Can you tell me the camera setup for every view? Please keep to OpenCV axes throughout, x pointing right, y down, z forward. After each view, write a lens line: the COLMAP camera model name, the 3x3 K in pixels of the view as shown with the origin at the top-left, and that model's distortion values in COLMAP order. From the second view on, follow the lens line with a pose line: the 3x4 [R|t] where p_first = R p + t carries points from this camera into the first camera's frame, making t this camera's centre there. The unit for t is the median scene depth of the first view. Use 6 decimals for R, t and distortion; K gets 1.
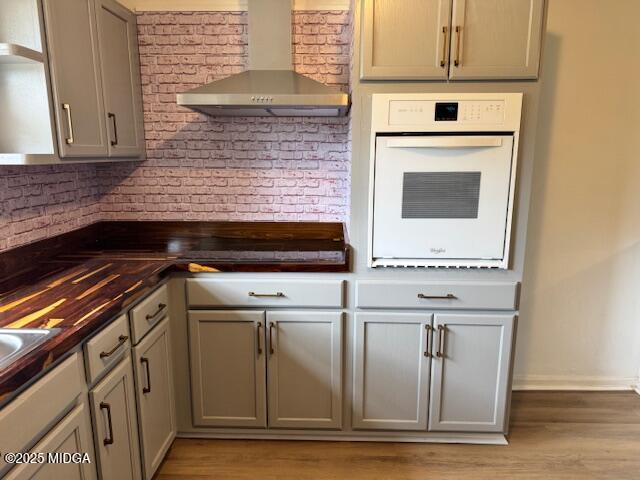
lens RADIAL K [[450.3, 0, 317.6], [0, 450.3, 243.5], [0, 0, 1]] dist [0.070032, -0.097352]
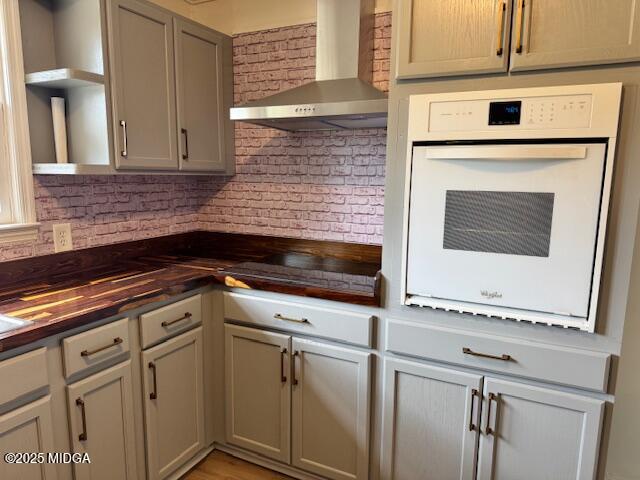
lens RADIAL K [[450.3, 0, 317.6], [0, 450.3, 243.5], [0, 0, 1]] dist [0.070032, -0.097352]
pose [[0.907728, 0.076573, -0.412512, 0.302638], [-0.094182, 0.995301, -0.022492, -0.024613], [0.408852, 0.059268, 0.910674, 0.175535]]
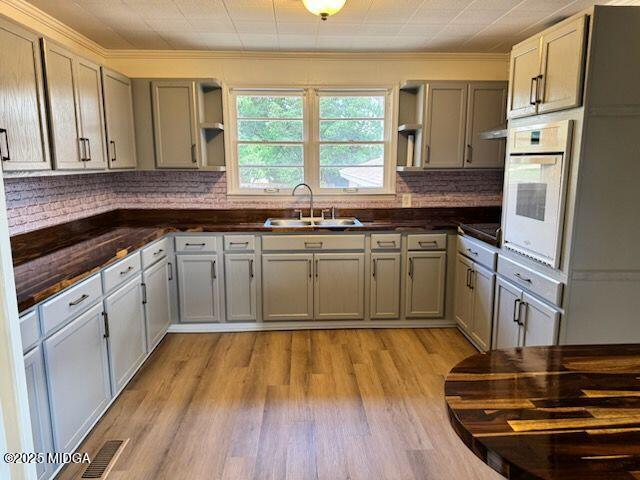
lens RADIAL K [[450.3, 0, 317.6], [0, 450.3, 243.5], [0, 0, 1]] dist [0.070032, -0.097352]
pose [[0.071386, 0.177528, -0.981523, 1.475554], [-0.190336, 0.968376, 0.161307, -0.075860], [0.979120, 0.175304, 0.102918, 0.265779]]
